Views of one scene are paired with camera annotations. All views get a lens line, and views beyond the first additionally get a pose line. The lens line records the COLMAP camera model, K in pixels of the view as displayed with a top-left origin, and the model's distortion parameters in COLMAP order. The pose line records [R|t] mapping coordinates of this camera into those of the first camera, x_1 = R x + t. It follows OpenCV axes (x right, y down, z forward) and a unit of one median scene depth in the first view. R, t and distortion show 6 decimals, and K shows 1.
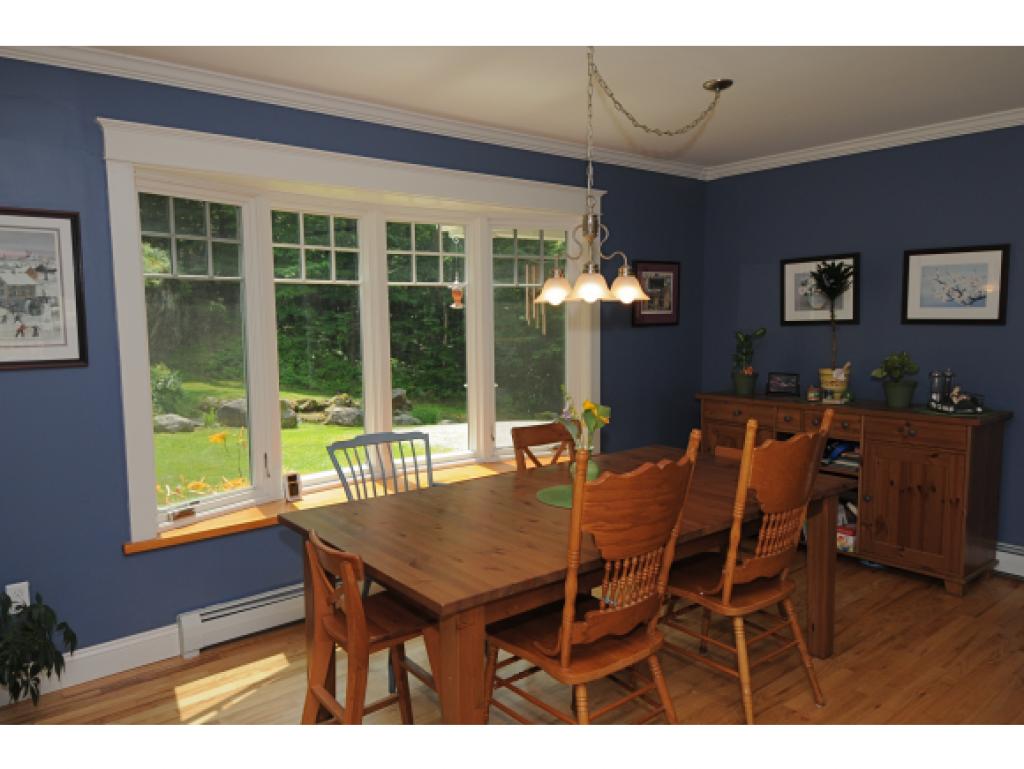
lens RADIAL K [[723.2, 0, 512.0], [0, 723.2, 384.5], [0, 0, 1]] dist [0.018998, 0.001239]
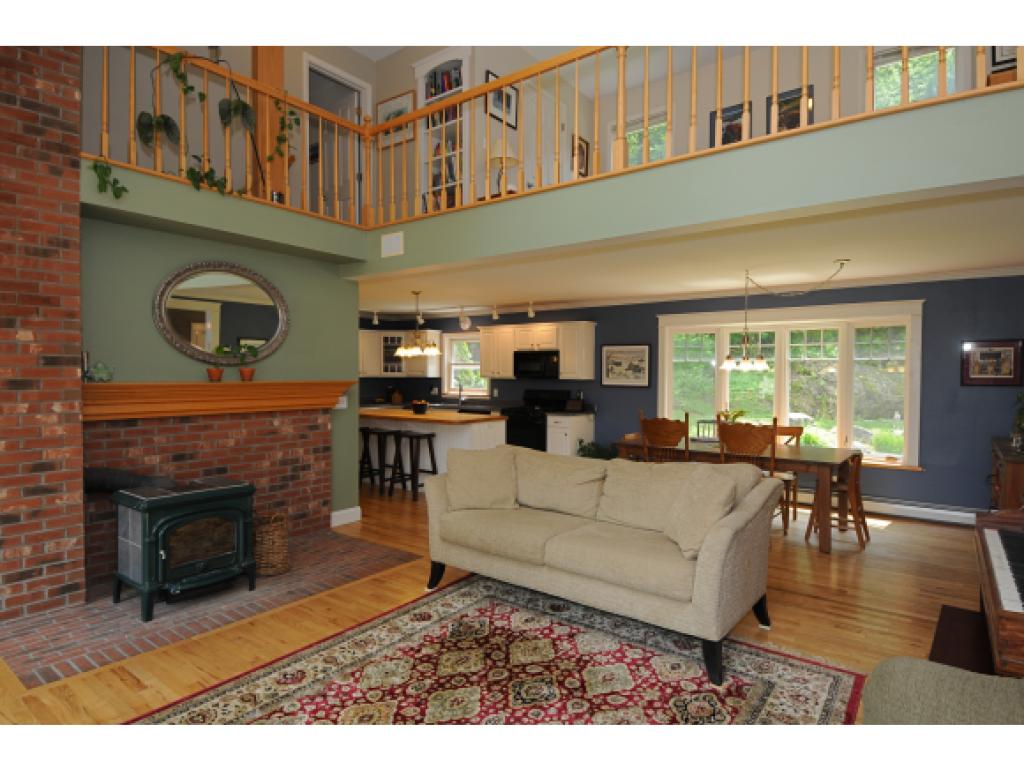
lens RADIAL K [[588.3, 0, 512.0], [0, 588.3, 384.5], [0, 0, 1]] dist [0.053463, -0.050210]
pose [[0.226974, 0.034184, -0.973301, 1.446980], [-0.102328, 0.994689, 0.011072, -0.004576], [0.968510, 0.097082, 0.229267, -0.189460]]
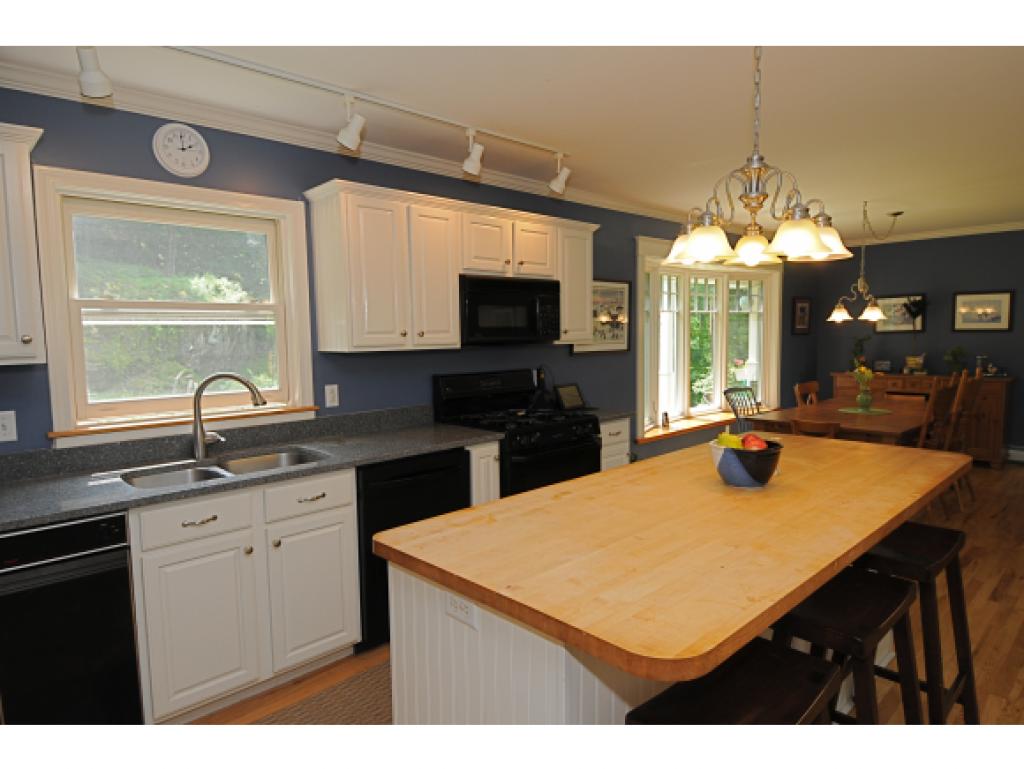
lens RADIAL K [[612.9, 0, 512.0], [0, 612.9, 384.5], [0, 0, 1]] dist [0.017066, -0.001500]
pose [[0.997529, -0.012511, 0.069128, -0.776395], [0.013448, 0.999824, -0.013102, 0.063076], [-0.068951, 0.013999, 0.997522, -0.553226]]
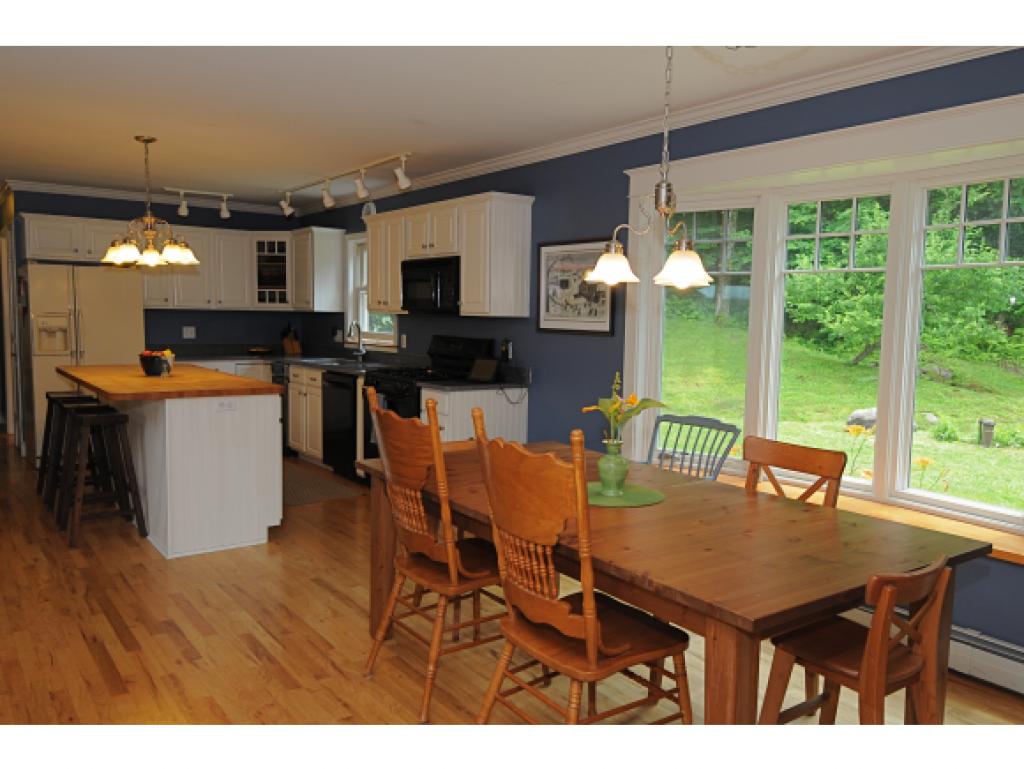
lens RADIAL K [[803.7, 0, 512.0], [0, 803.7, 384.5], [0, 0, 1]] dist [0.009347, 0.001801]
pose [[-0.067920, 0.098693, -0.992797, 0.822211], [-0.114177, 0.987789, 0.106006, -0.059262], [0.991136, 0.120555, -0.055822, 0.667126]]
